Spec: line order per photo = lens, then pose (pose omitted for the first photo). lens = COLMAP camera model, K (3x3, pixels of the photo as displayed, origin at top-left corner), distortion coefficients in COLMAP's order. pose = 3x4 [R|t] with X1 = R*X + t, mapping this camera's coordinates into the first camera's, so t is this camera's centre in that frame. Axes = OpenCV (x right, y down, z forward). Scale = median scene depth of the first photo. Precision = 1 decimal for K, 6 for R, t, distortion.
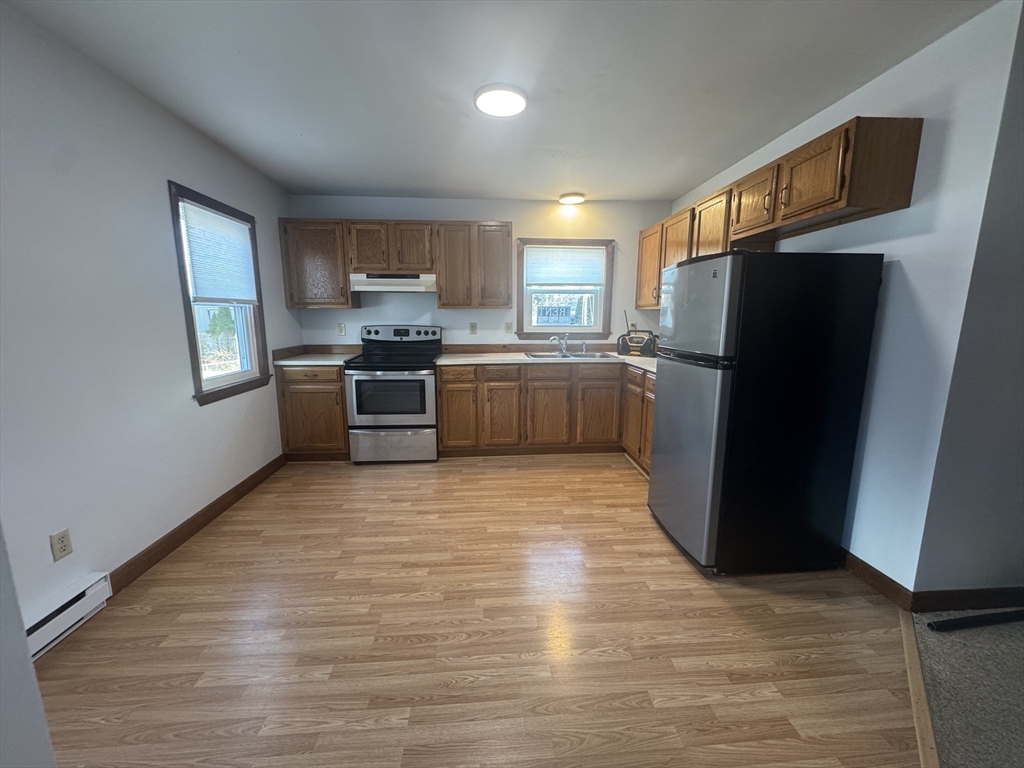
lens RADIAL K [[405.8, 0, 515.4], [0, 405.8, 379.9], [0, 0, 1]] dist [0.001432, -0.000120]
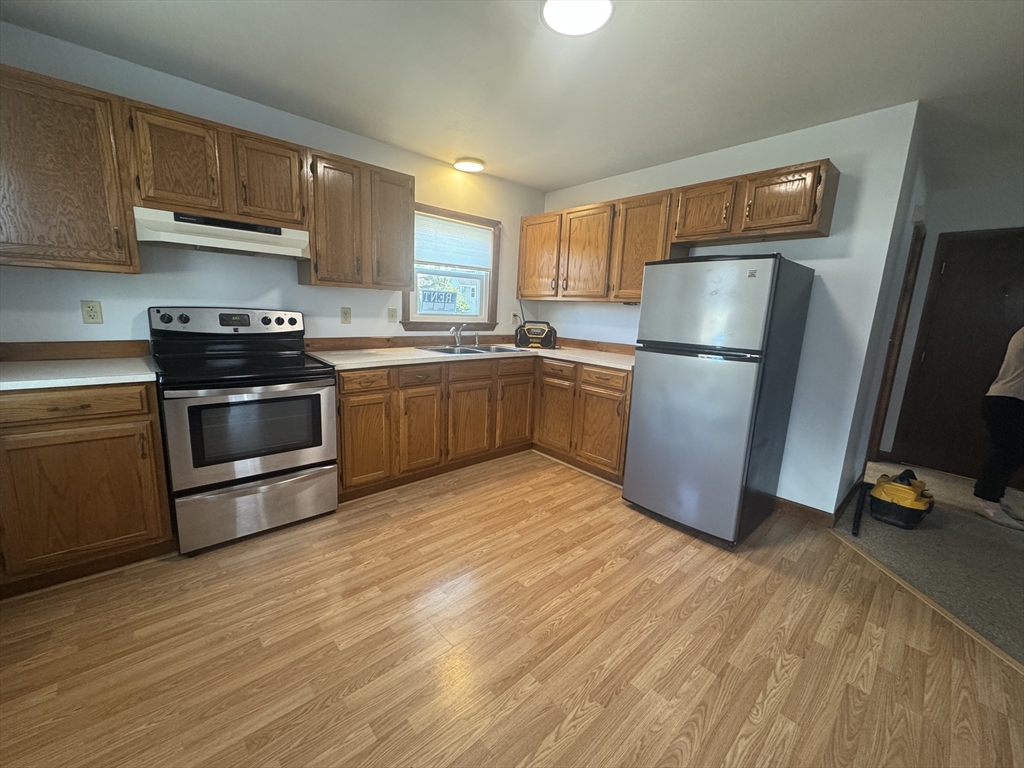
lens RADIAL K [[405.8, 0, 515.1], [0, 405.8, 380.4], [0, 0, 1]] dist [0.001432, -0.000120]
pose [[0.788214, -0.075619, 0.610738, -0.373866], [0.055561, 0.997113, 0.051751, -0.038663], [-0.612888, -0.006858, 0.790140, 0.293784]]
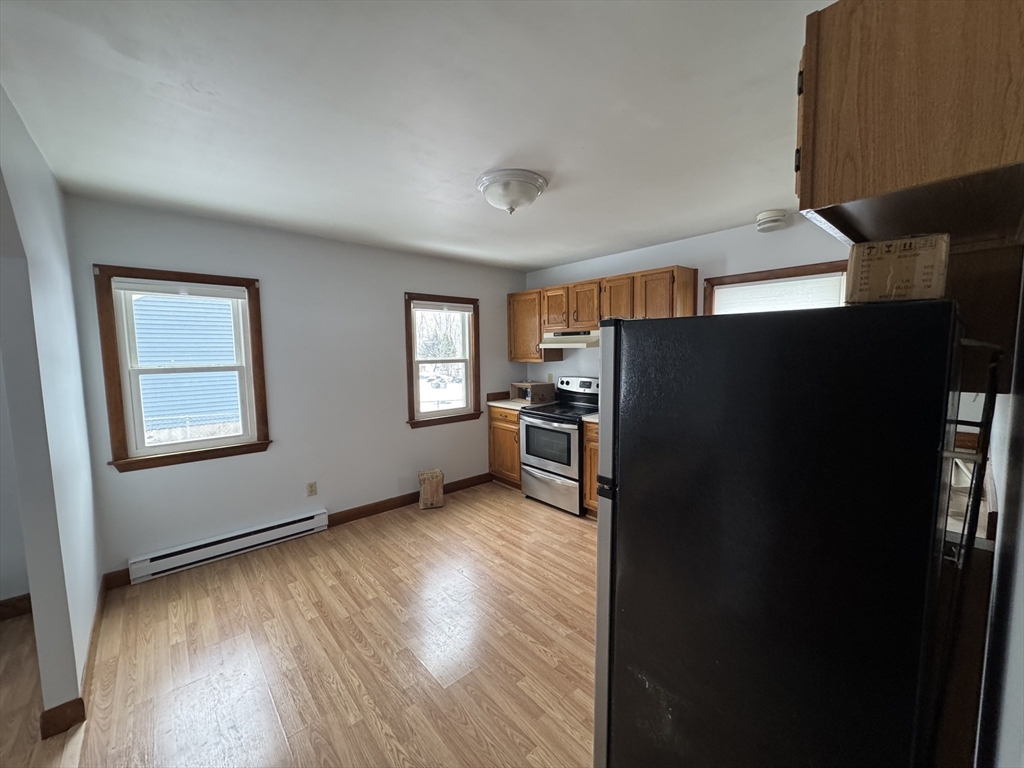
lens RADIAL K [[405.8, 0, 516.1], [0, 405.8, 382.1], [0, 0, 1]] dist [0.001432, -0.000120]
pose [[0.602750, 0.058207, -0.795805, 0.507352], [-0.114848, 0.993280, -0.014337, -0.099631], [0.789622, 0.100038, 0.605384, 0.254326]]
